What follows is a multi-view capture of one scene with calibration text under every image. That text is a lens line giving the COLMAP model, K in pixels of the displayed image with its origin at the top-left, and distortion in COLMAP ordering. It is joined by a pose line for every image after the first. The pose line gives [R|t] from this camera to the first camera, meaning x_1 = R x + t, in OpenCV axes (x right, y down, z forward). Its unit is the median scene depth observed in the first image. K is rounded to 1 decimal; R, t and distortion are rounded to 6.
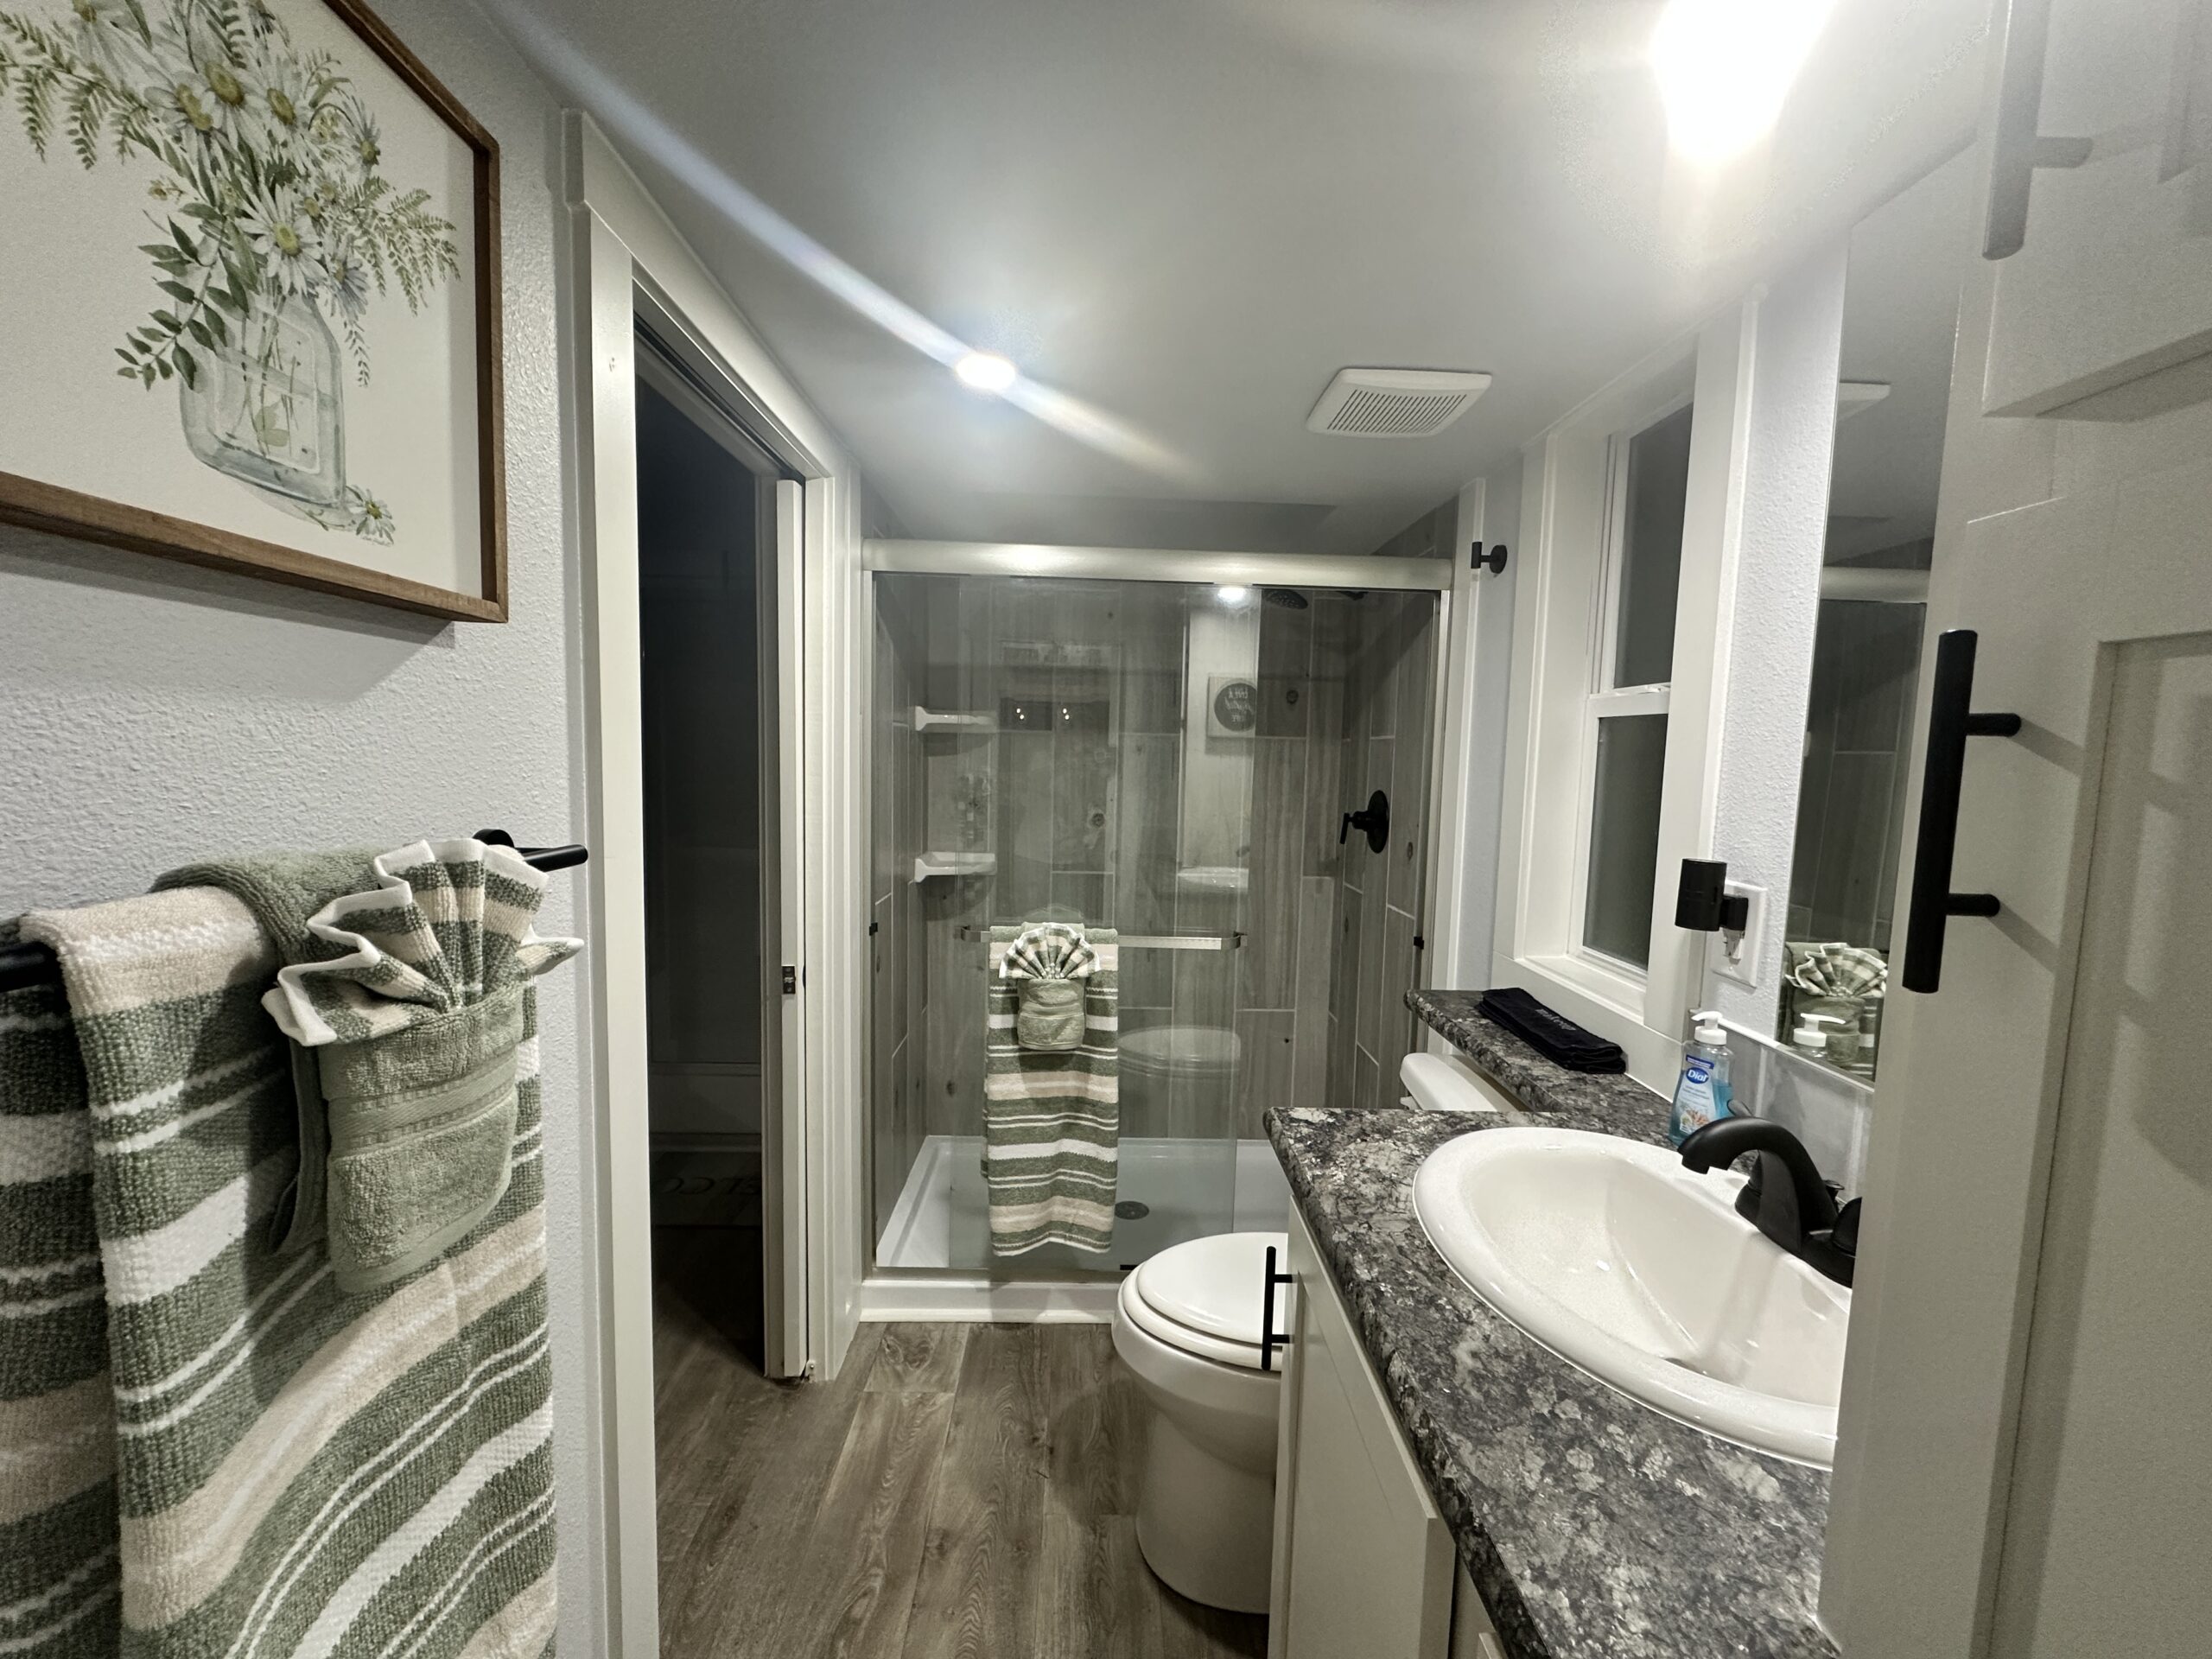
lens RADIAL K [[879.8, 0, 1099.6], [0, 879.8, 828.8], [0, 0, 1]] dist [-0.001860, 0.000224]
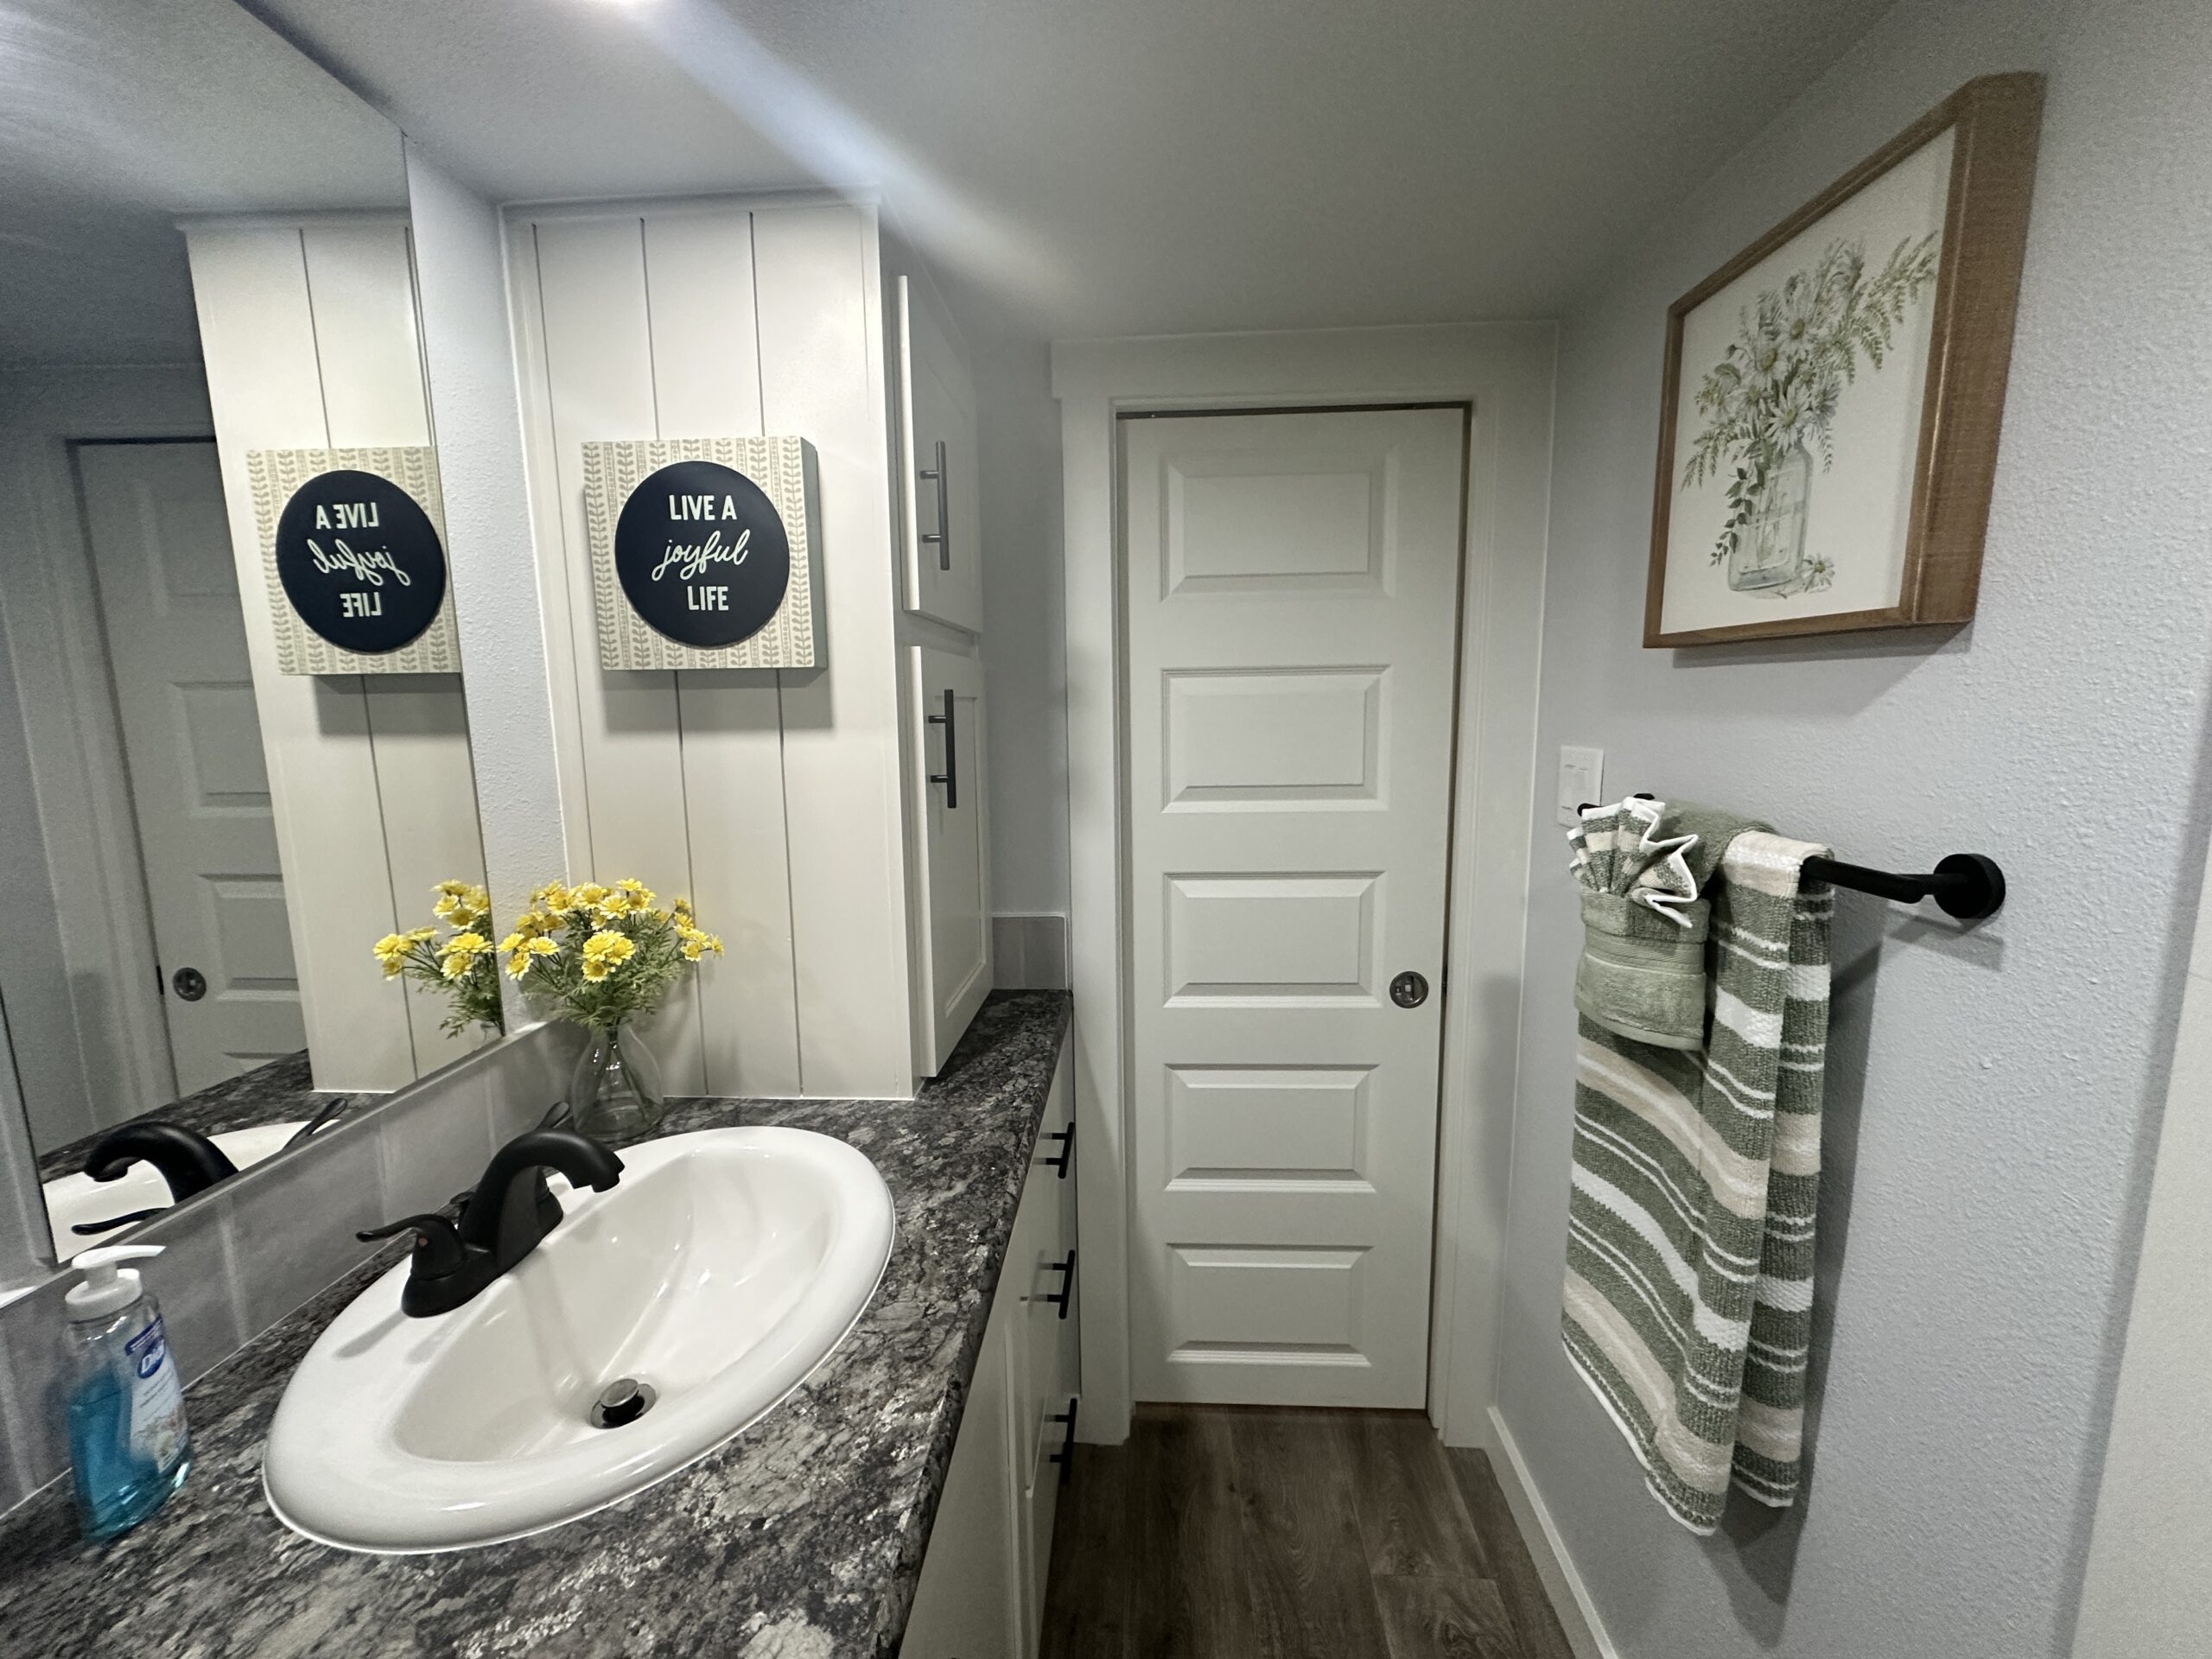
lens RADIAL K [[879.8, 0, 1104.2], [0, 879.8, 834.1], [0, 0, 1]] dist [-0.001860, 0.000224]
pose [[-0.997680, -0.025123, 0.063272, 0.158086], [-0.009650, 0.972222, 0.233862, -0.318960], [-0.067389, 0.232709, -0.970209, 2.827923]]
